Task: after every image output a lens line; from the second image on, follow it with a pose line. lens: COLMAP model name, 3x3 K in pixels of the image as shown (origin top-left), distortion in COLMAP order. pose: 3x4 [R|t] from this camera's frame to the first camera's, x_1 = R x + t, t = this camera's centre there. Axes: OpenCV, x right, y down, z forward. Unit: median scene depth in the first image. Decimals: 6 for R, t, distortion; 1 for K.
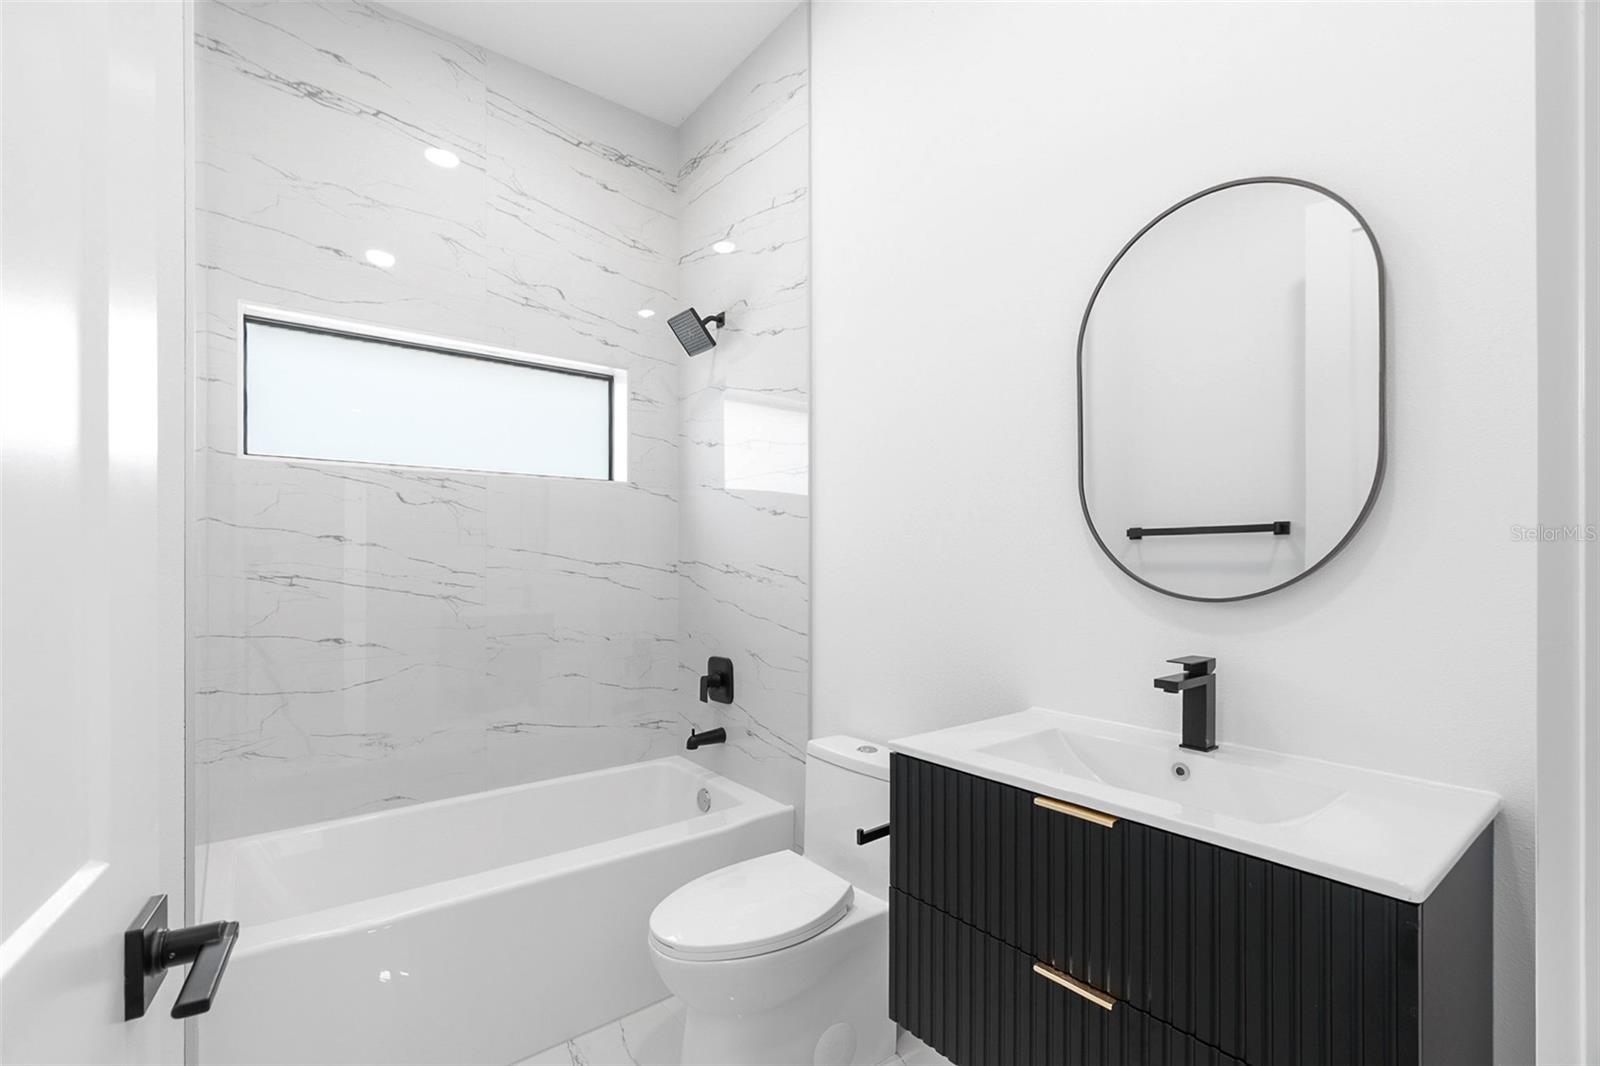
lens RADIAL K [[697.6, 0, 790.2], [0, 697.6, 560.7], [0, 0, 1]] dist [-0.004861, 0.002325]
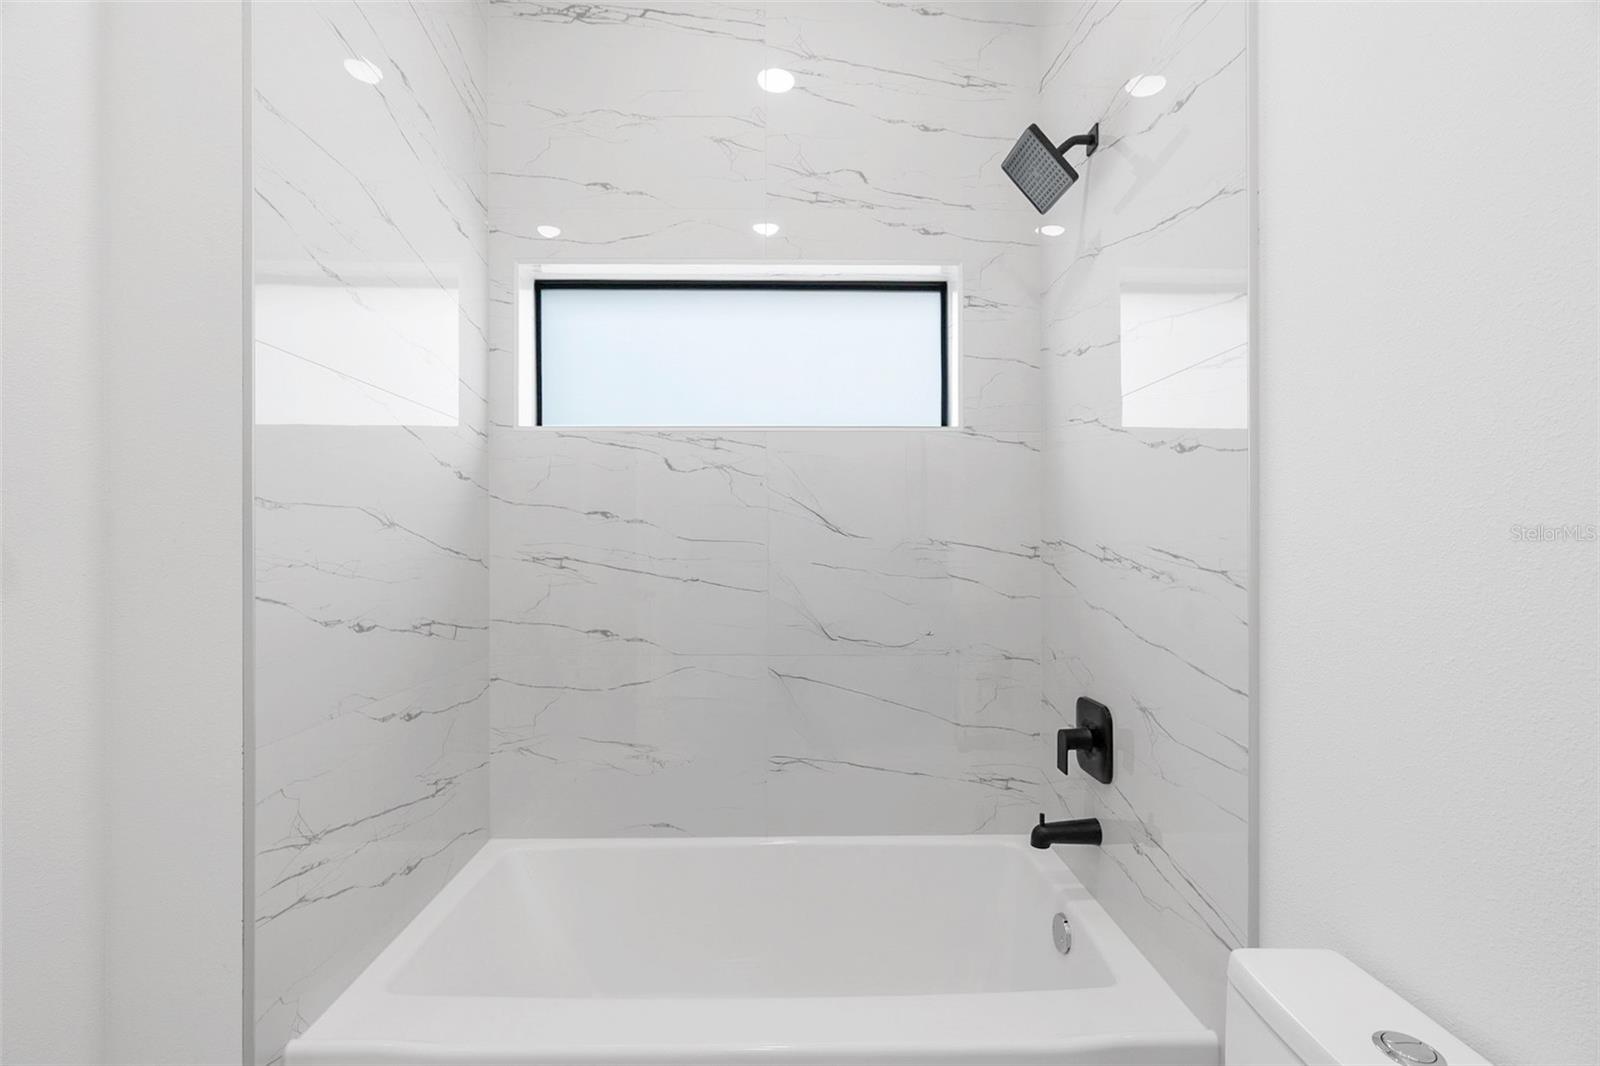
lens RADIAL K [[697.6, 0, 799.1], [0, 697.6, 538.0], [0, 0, 1]] dist [-0.004861, 0.002325]
pose [[0.808433, -0.002836, -0.588581, 0.049778], [0.000948, 0.999993, -0.003515, 0.000376], [0.588587, 0.002284, 0.808430, 0.376659]]
